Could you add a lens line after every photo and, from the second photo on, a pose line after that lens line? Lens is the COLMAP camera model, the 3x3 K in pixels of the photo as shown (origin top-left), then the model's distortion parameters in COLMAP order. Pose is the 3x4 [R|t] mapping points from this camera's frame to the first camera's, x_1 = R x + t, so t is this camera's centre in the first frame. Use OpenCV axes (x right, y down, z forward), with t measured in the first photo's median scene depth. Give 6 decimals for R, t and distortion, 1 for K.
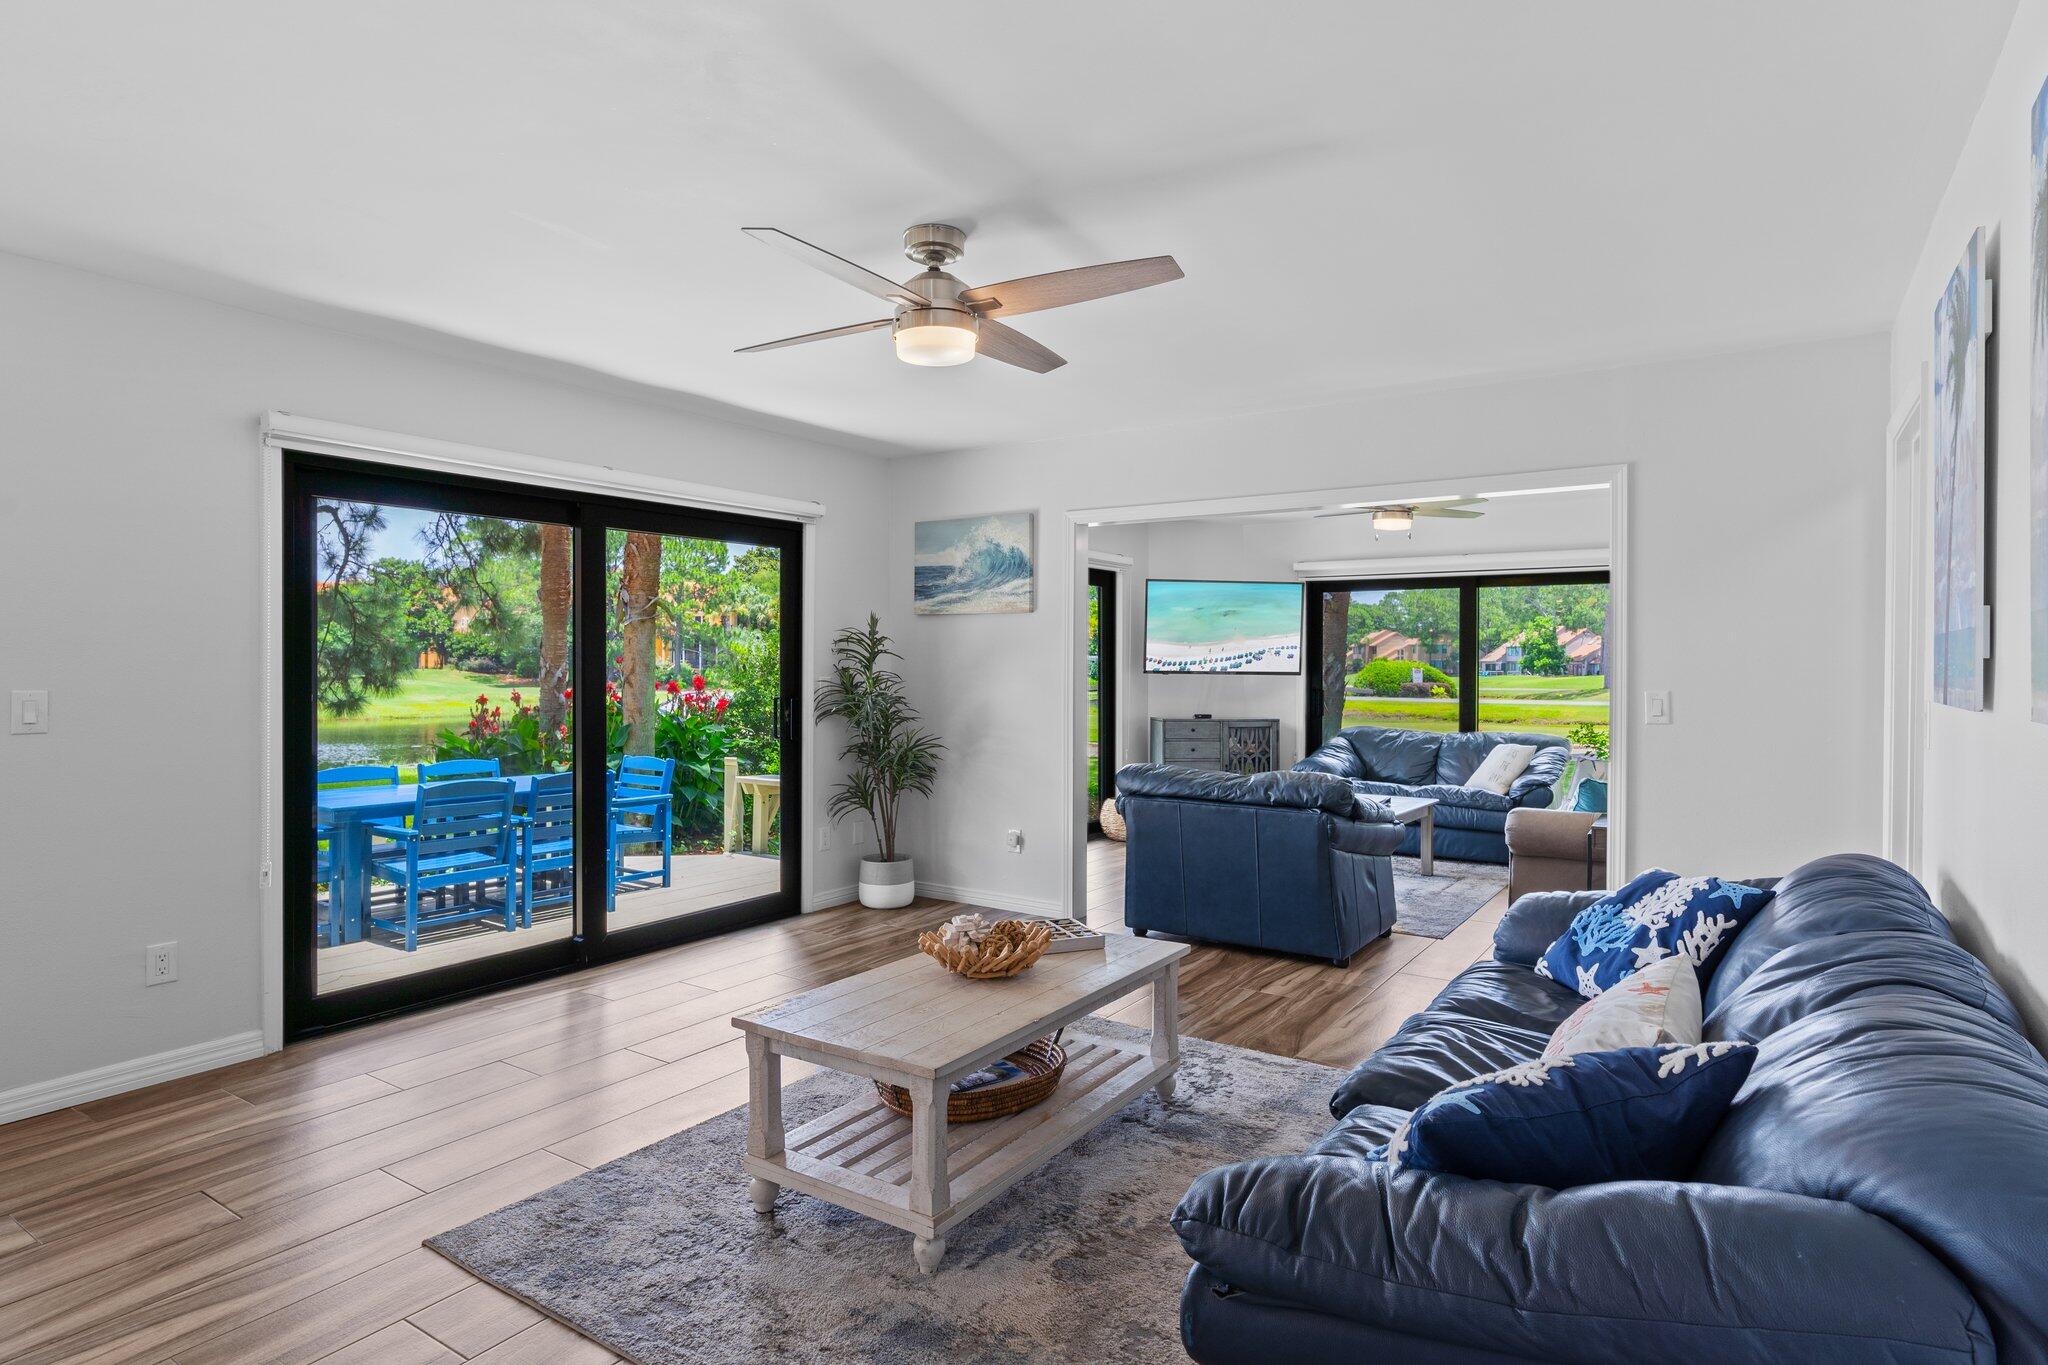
lens RADIAL K [[1098.2, 0, 1028.2], [0, 1098.2, 671.9], [0, 0, 1]] dist [-0.002004, -0.000879]
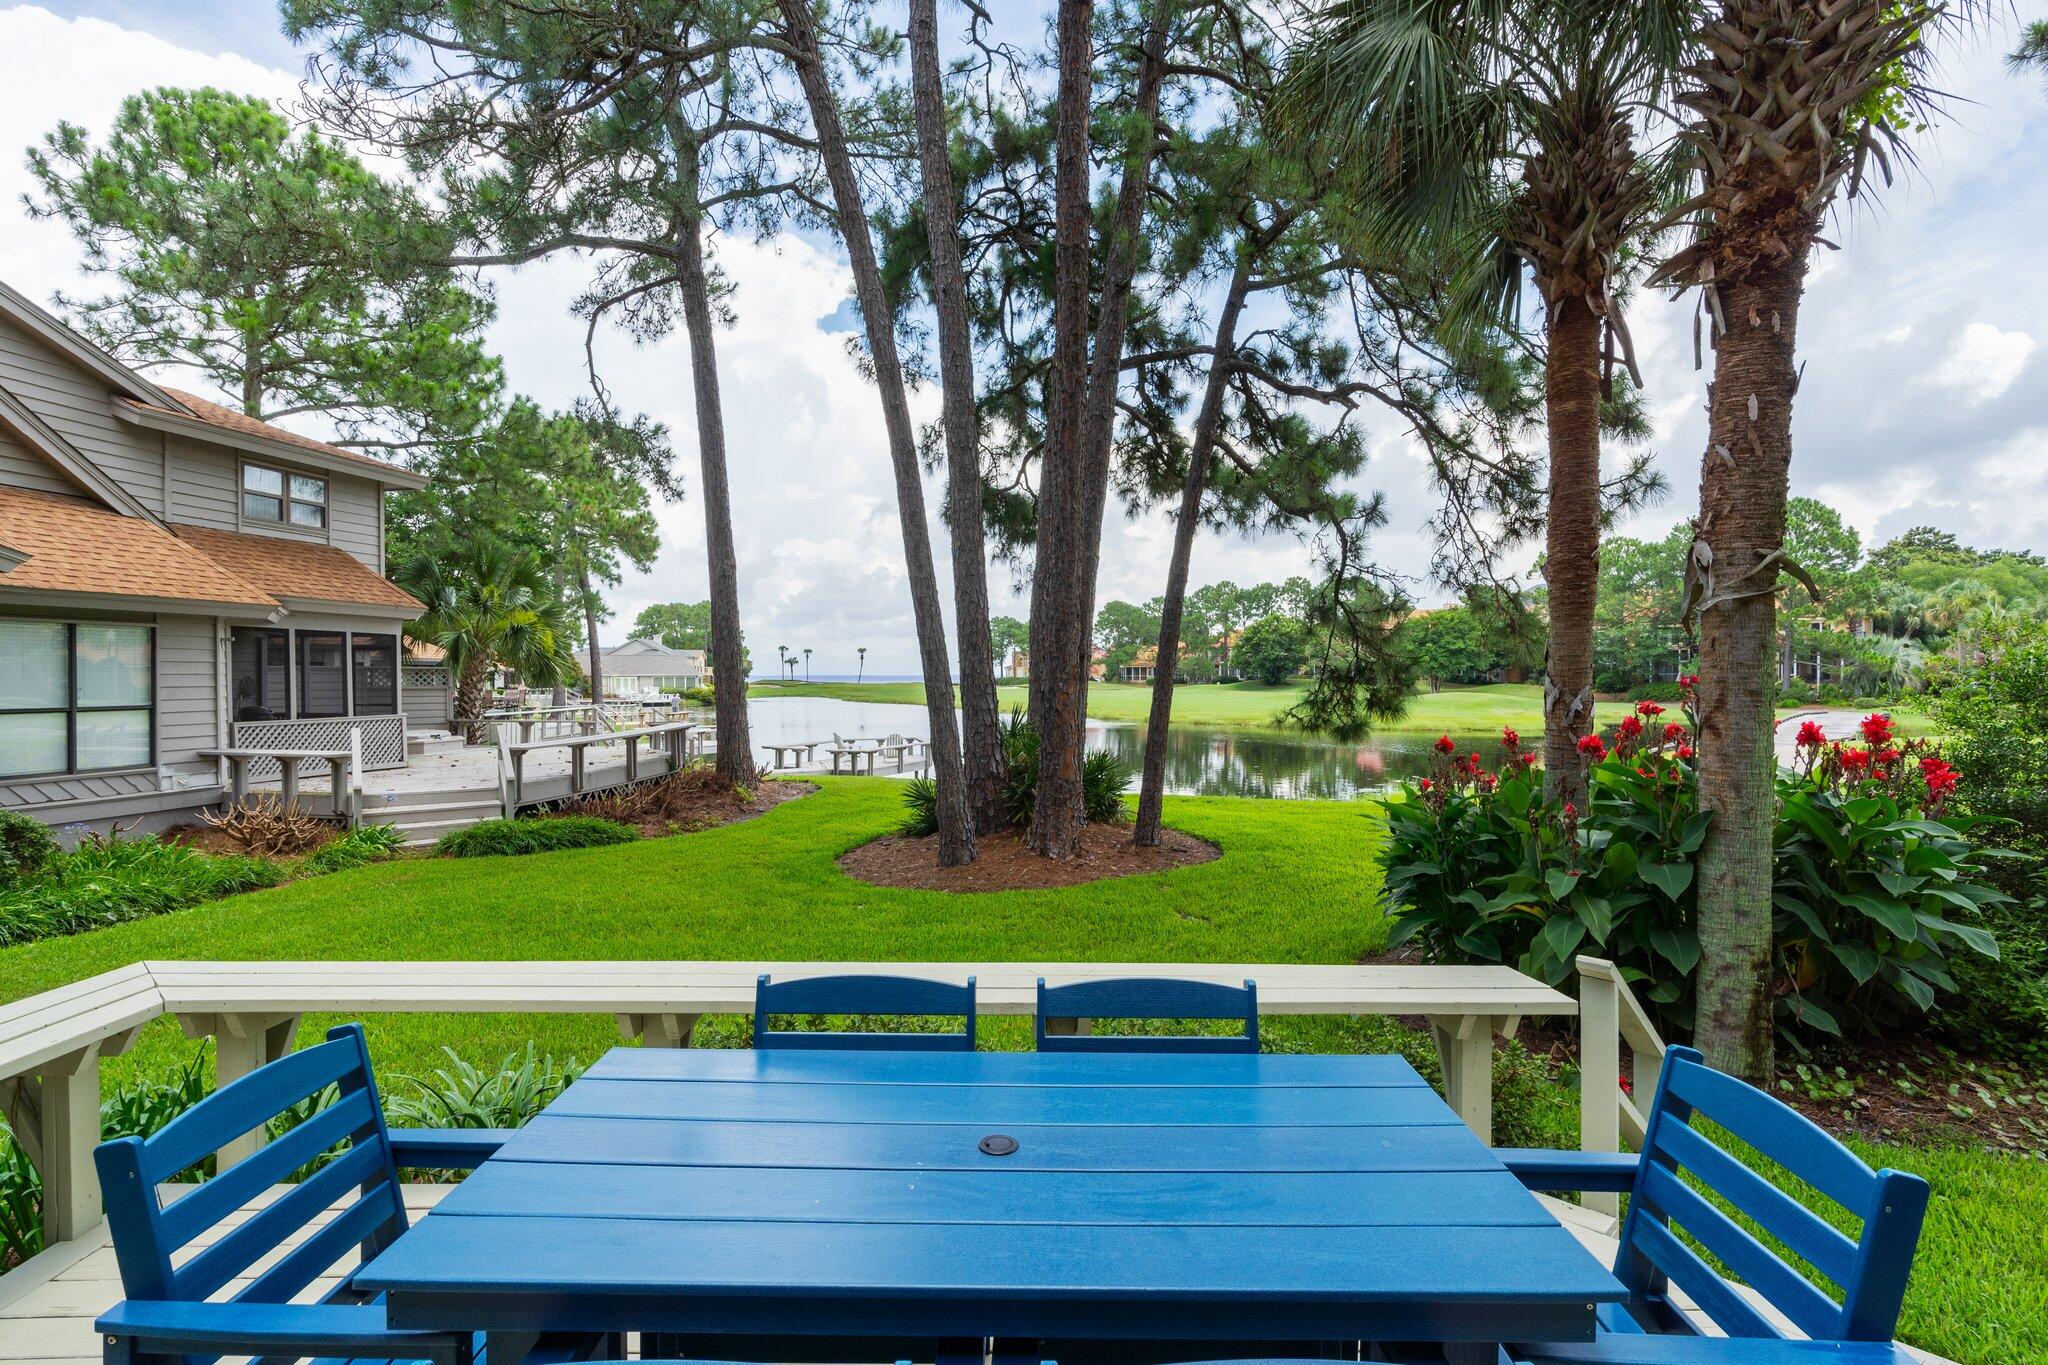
lens RADIAL K [[990.1, 0, 1024.0], [0, 990.1, 682.5], [0, 0, 1]] dist [-0.006966, 0.000001]
pose [[0.568116, -0.000017, -0.822949, -0.327085], [-0.002252, 0.999996, -0.001575, -0.017582], [0.822946, 0.002748, 0.568114, 0.927625]]
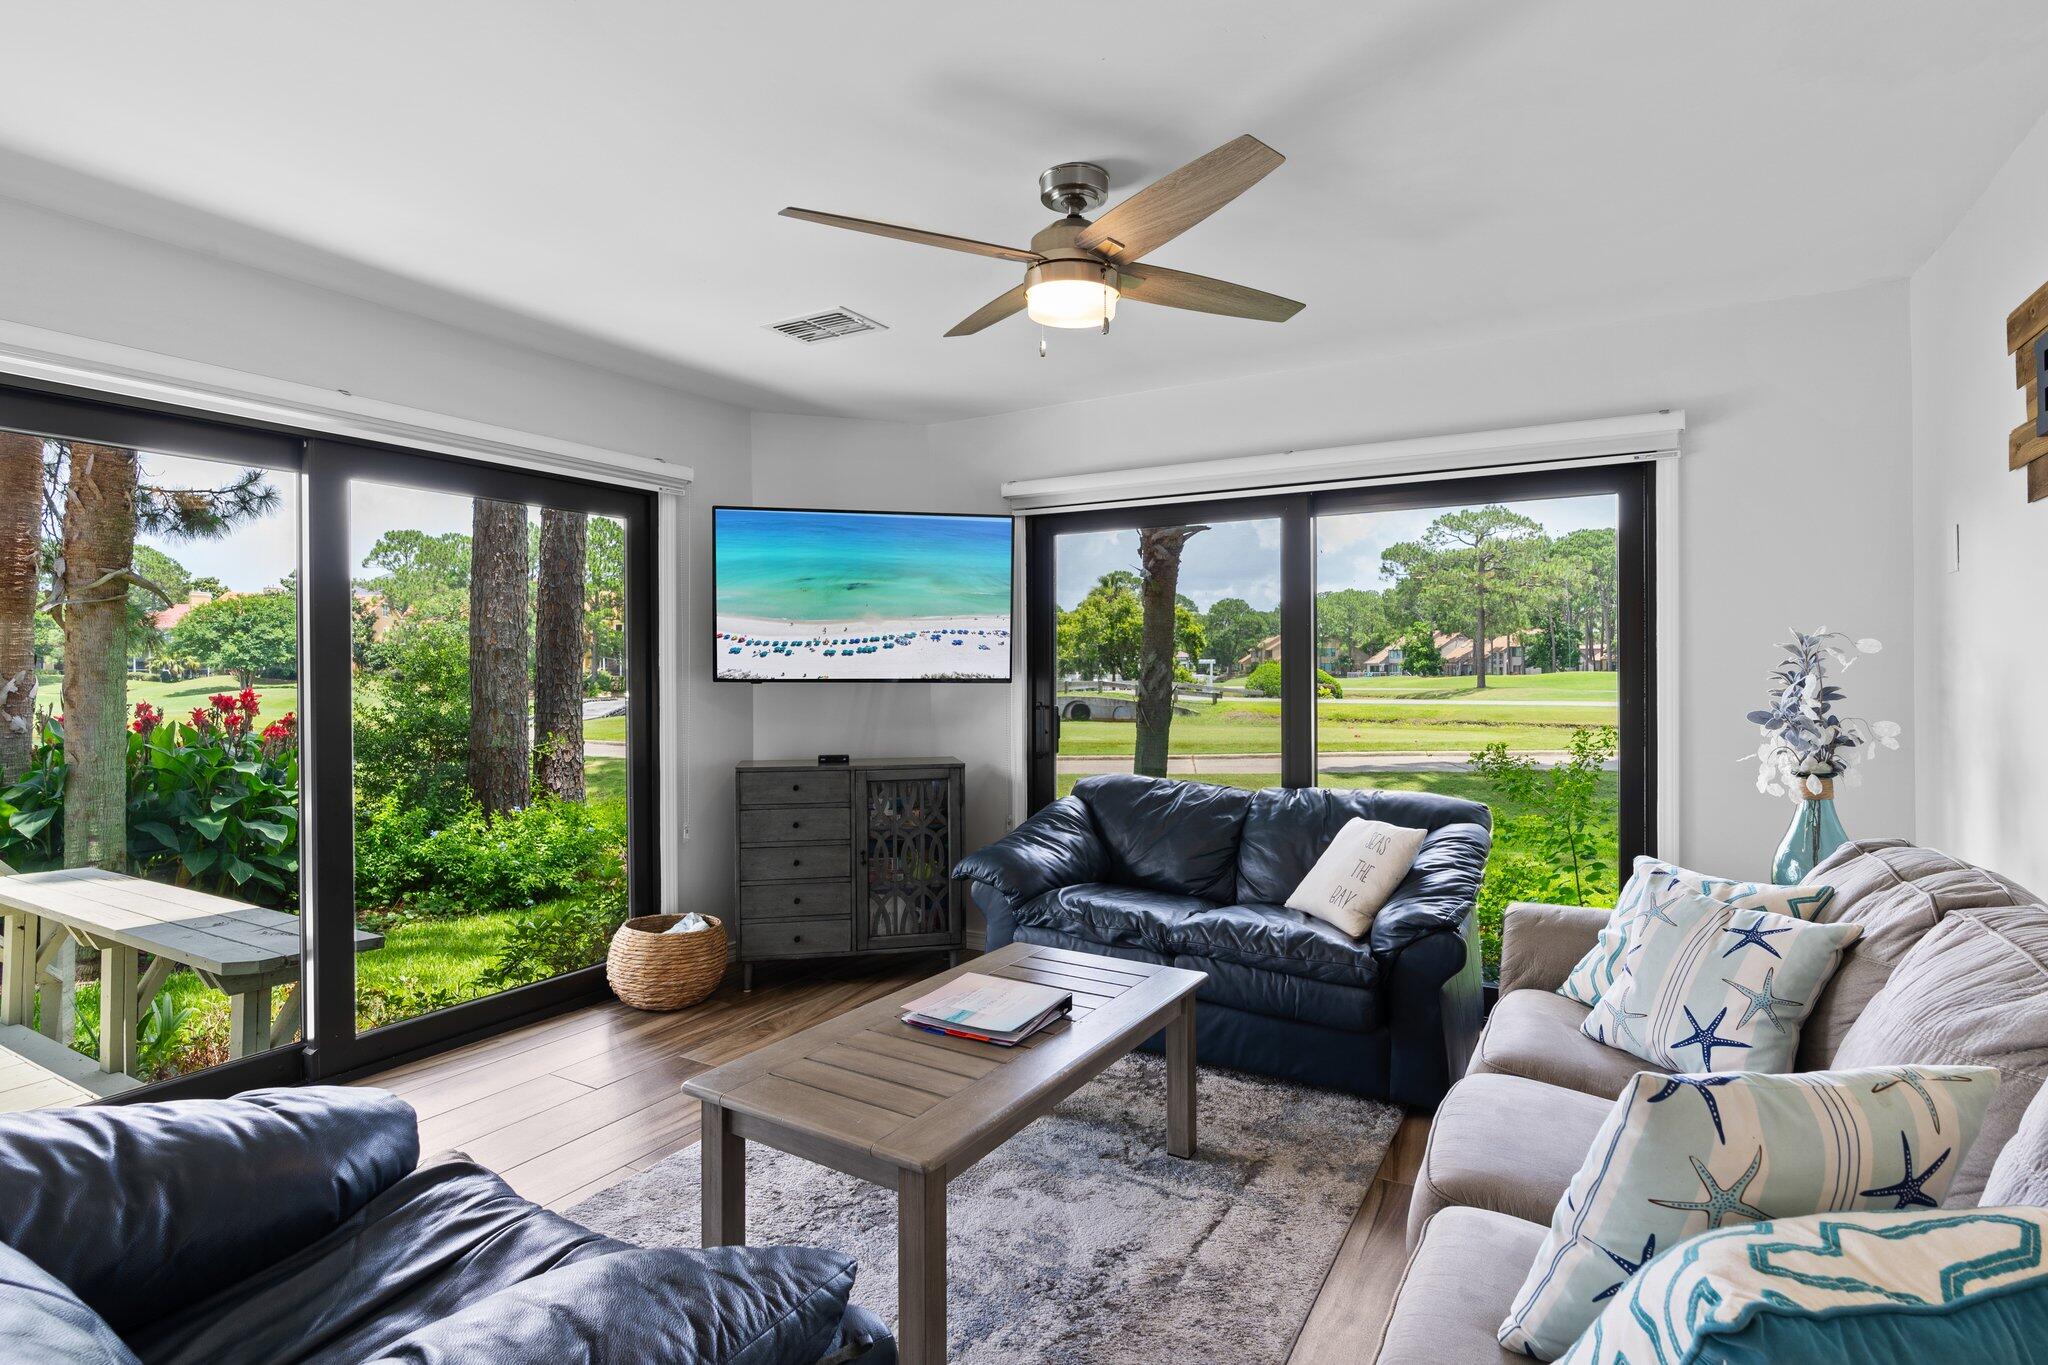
lens RADIAL K [[1017.9, 0, 1025.0], [0, 1017.9, 667.2], [0, 0, 1]] dist [-0.006921, 0.000037]
pose [[0.997730, -0.007681, 0.066899, 0.310540], [0.008279, 0.999928, -0.008664, -0.000294], [-0.066828, 0.009198, 0.997722, 0.681256]]
